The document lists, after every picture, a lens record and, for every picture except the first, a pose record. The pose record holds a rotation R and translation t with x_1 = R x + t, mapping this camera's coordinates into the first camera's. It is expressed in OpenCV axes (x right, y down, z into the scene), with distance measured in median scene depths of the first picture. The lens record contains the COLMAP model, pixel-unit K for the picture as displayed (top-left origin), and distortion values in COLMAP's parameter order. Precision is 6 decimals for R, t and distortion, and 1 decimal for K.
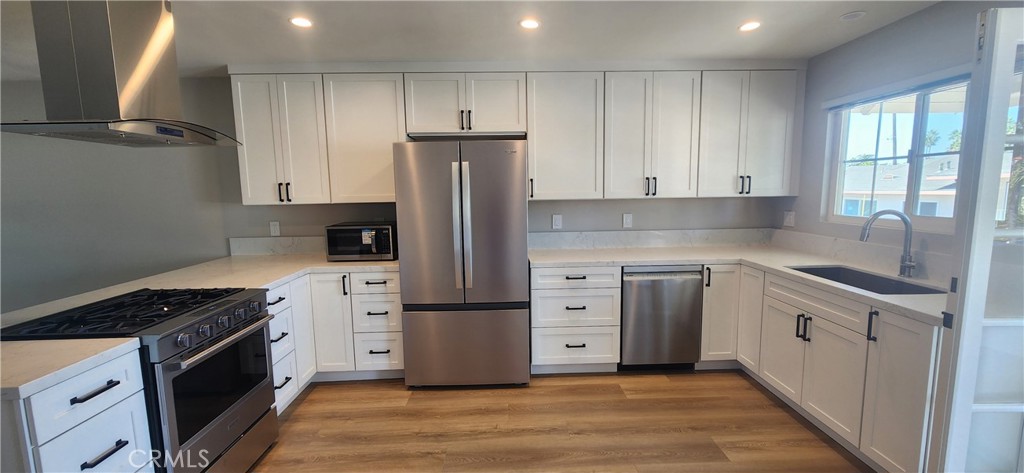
lens RADIAL K [[418.4, 0, 518.5], [0, 418.4, 238.3], [0, 0, 1]] dist [0.000110, -0.000324]
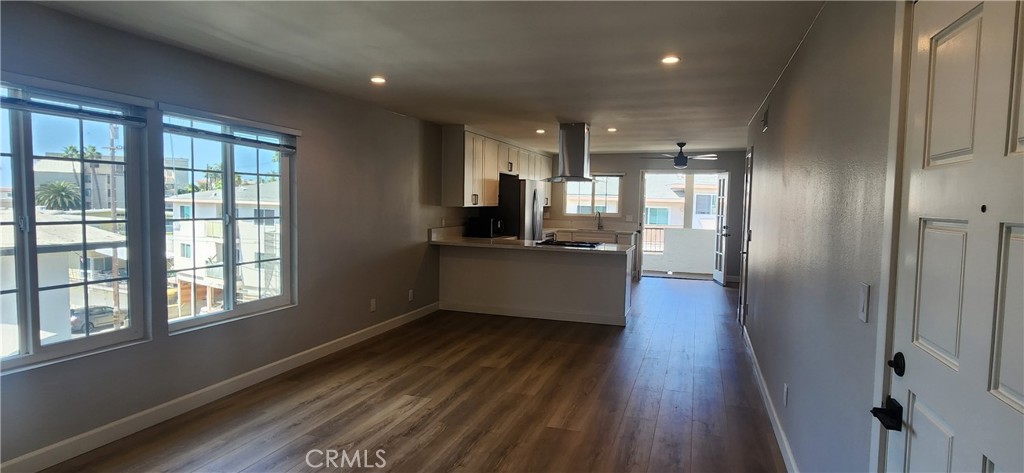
lens RADIAL K [[547.8, 0, 512.0], [0, 547.8, 236.5], [0, 0, 1]] dist [0.000687, -0.000137]
pose [[0.356556, -0.037209, 0.933533, -2.855285], [0.078737, 0.996849, 0.009659, 0.037119], [-0.930950, 0.070060, 0.358362, 0.047168]]
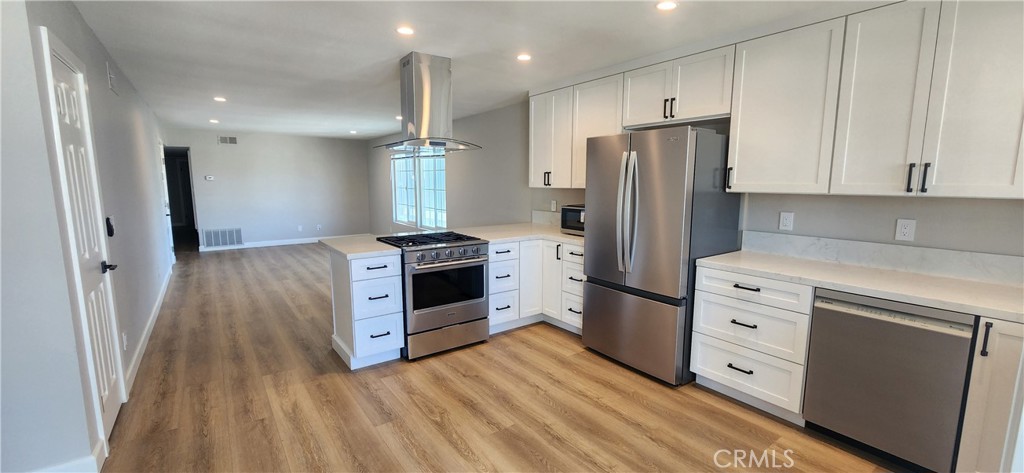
lens RADIAL K [[418.4, 0, 518.5], [0, 418.4, 238.3], [0, 0, 1]] dist [0.000110, -0.000324]
pose [[0.568528, 0.129526, -0.812403, 0.555822], [-0.108254, 0.990719, 0.082199, -0.021738], [0.815510, 0.041214, 0.577273, 0.157426]]
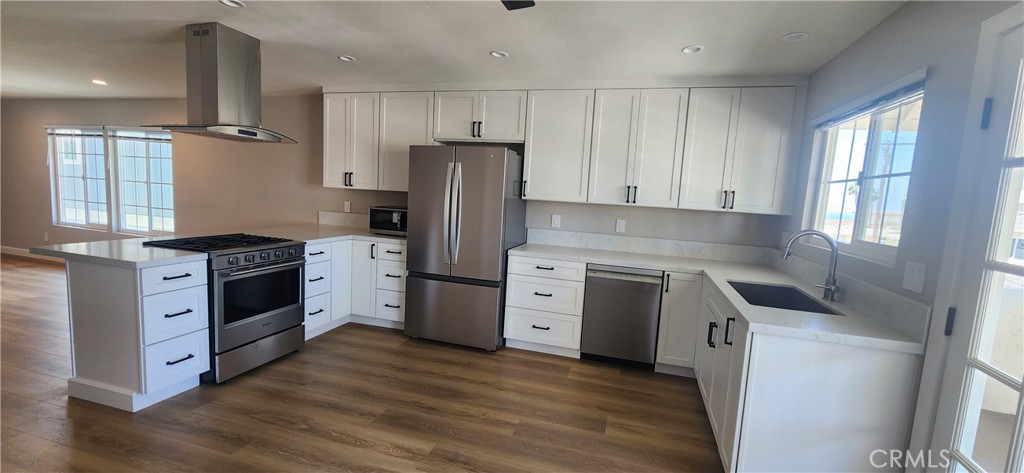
lens RADIAL K [[418.4, 0, 518.5], [0, 418.4, 238.3], [0, 0, 1]] dist [0.000110, -0.000324]
pose [[0.946532, 0.102900, -0.305760, 0.424503], [-0.108193, 0.994130, -0.000367, 0.022054], [0.303928, 0.033428, 0.952108, -0.124421]]
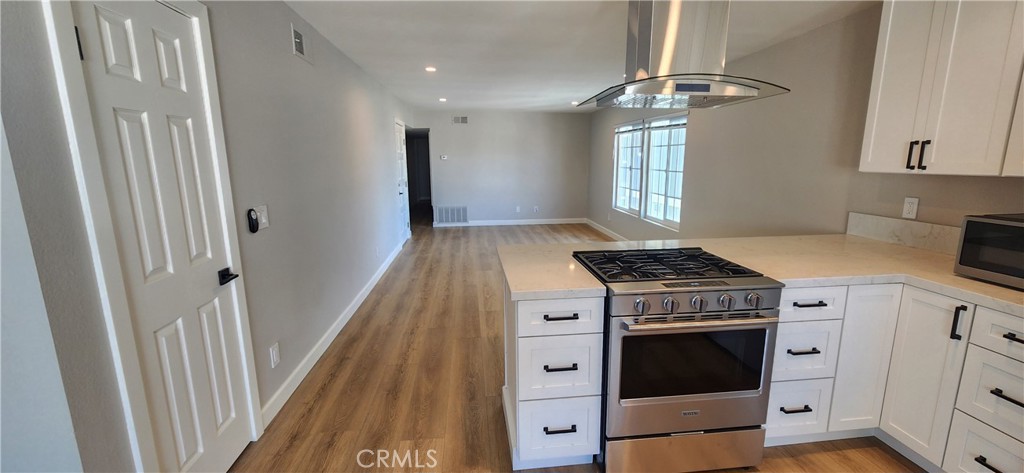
lens RADIAL K [[418.4, 0, 518.5], [0, 418.4, 238.3], [0, 0, 1]] dist [0.000110, -0.000324]
pose [[0.082557, 0.202277, -0.975842, 0.064371], [-0.113965, 0.974678, 0.192394, -0.039844], [0.990049, 0.095329, 0.103519, 0.343605]]
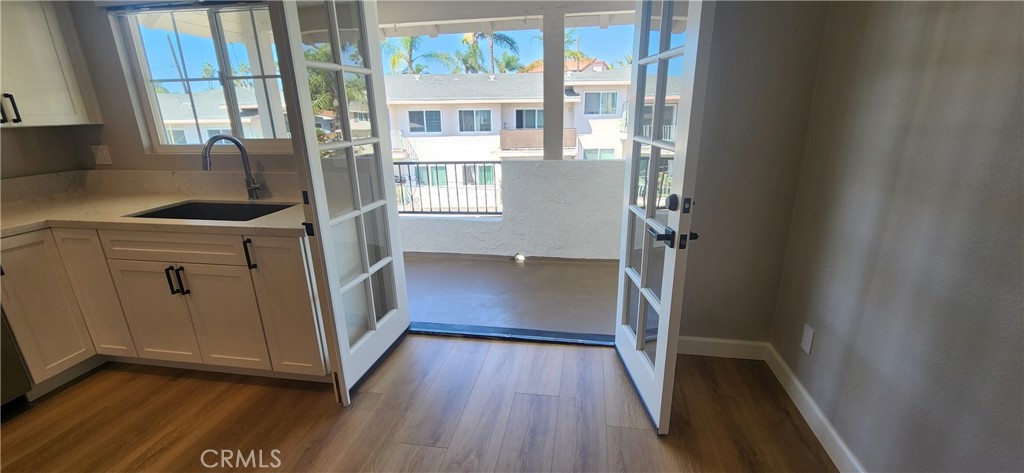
lens RADIAL K [[418.4, 0, 518.5], [0, 418.4, 238.3], [0, 0, 1]] dist [0.000110, -0.000324]
pose [[0.198067, -0.283266, 0.938366, 0.036973], [0.129421, 0.956508, 0.261424, -0.001664], [-0.971607, 0.069665, 0.226113, 0.104266]]
